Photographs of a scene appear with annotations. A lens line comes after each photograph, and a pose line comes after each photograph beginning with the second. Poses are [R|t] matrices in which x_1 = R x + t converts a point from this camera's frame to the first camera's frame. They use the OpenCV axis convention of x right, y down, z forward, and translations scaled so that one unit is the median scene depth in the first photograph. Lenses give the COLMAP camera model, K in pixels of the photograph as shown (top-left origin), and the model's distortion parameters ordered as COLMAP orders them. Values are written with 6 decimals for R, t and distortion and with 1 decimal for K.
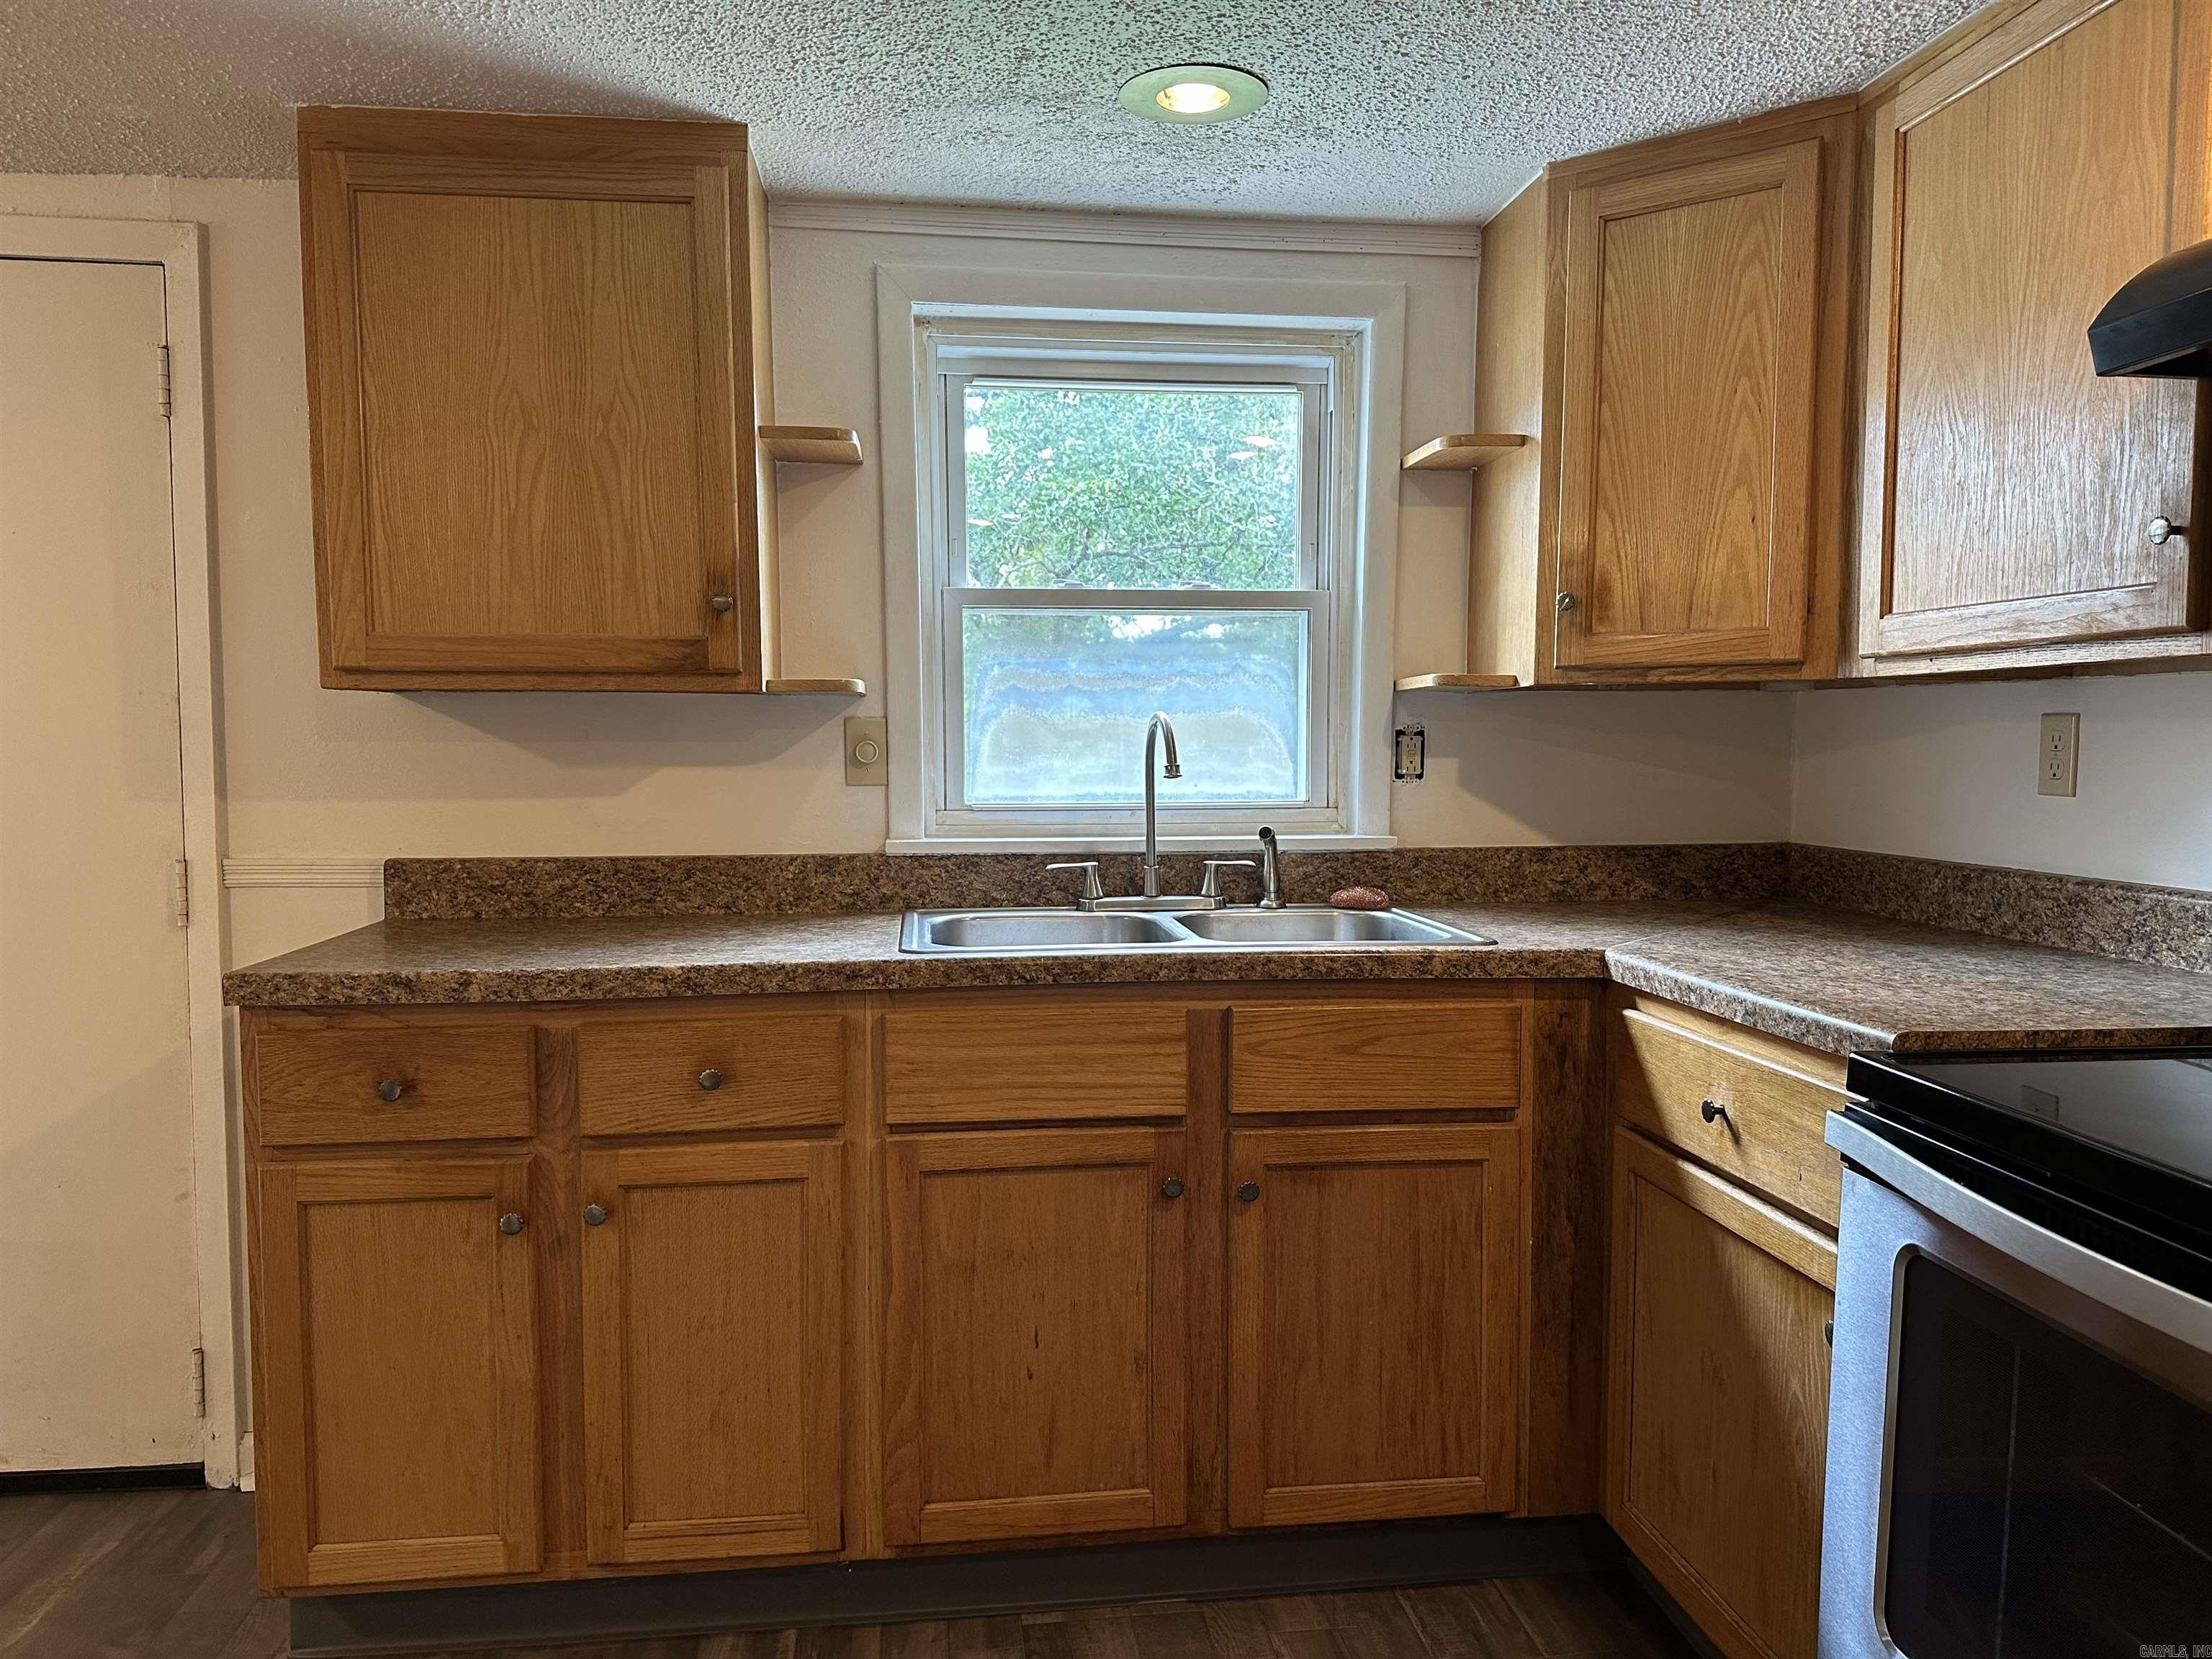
lens RADIAL K [[1557.6, 0, 1105.6], [0, 1557.6, 836.3], [0, 0, 1]] dist [0.057580, -0.082776]
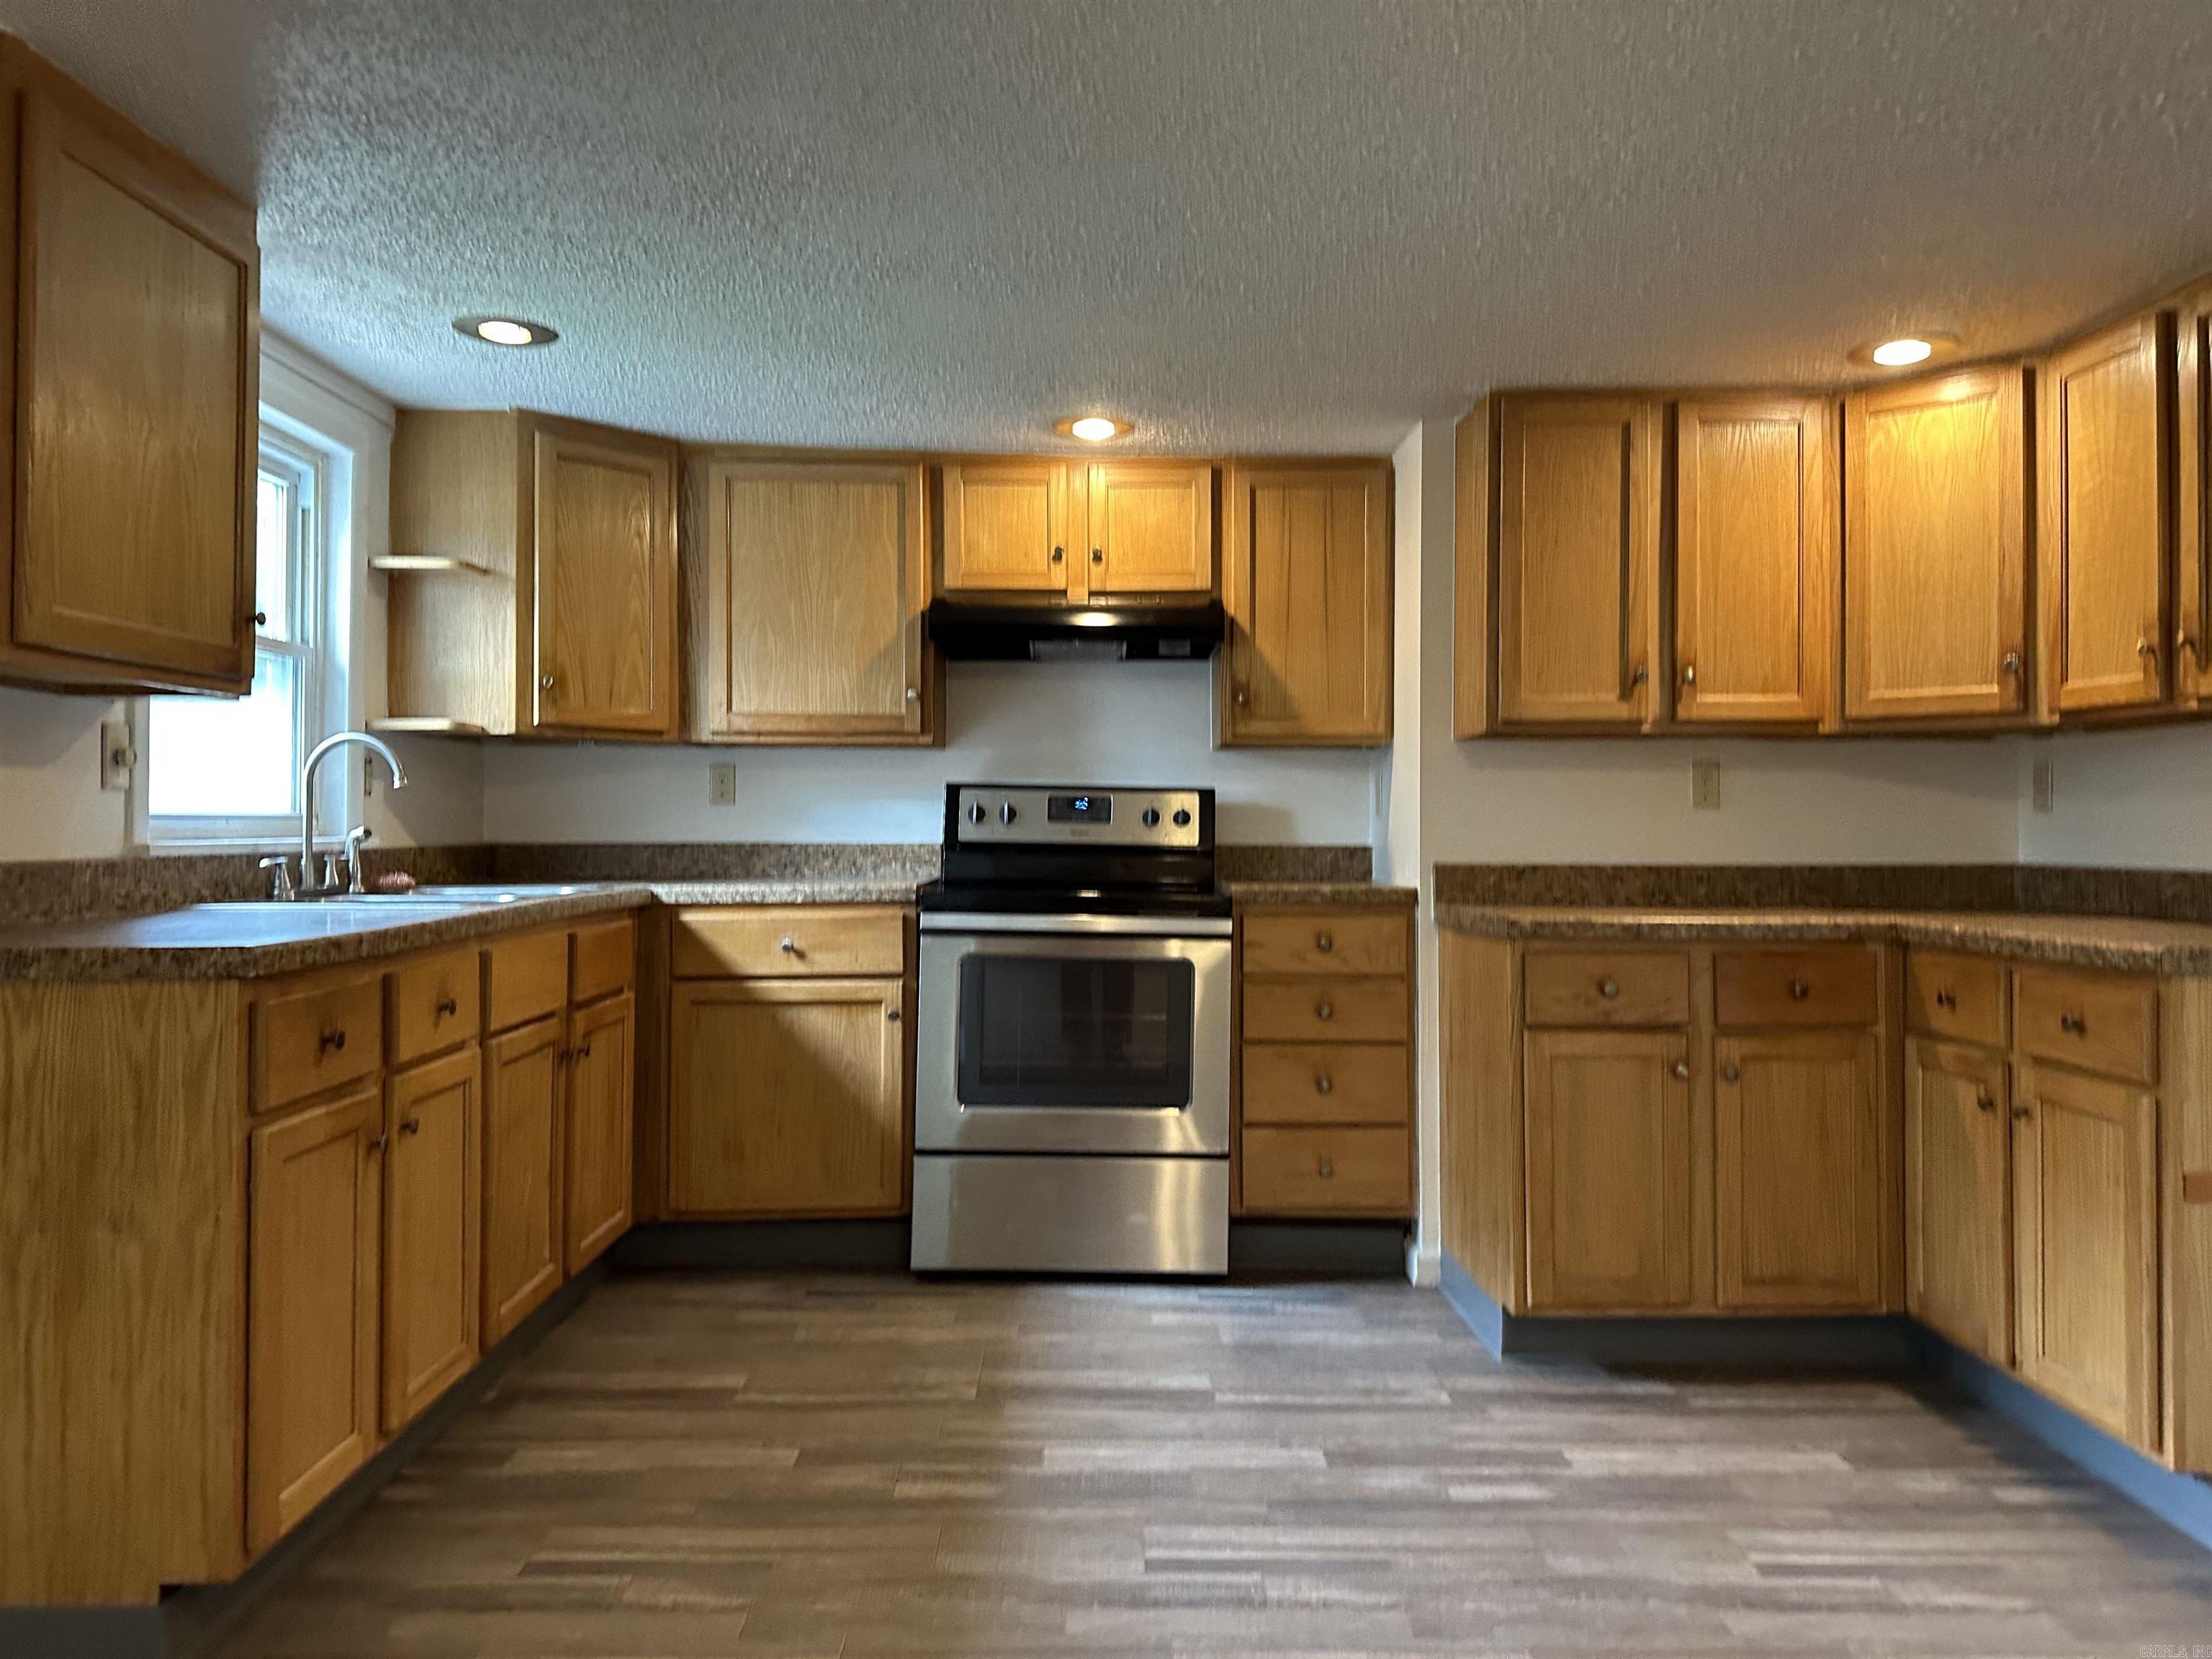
lens RADIAL K [[1573.0, 0, 1107.1], [0, 1573.0, 816.2], [0, 0, 1]] dist [0.089249, -0.095869]
pose [[0.097855, 0.005589, 0.995185, -1.392243], [0.058322, 0.998233, -0.011341, 0.041889], [-0.993490, 0.059150, 0.097356, 0.301500]]
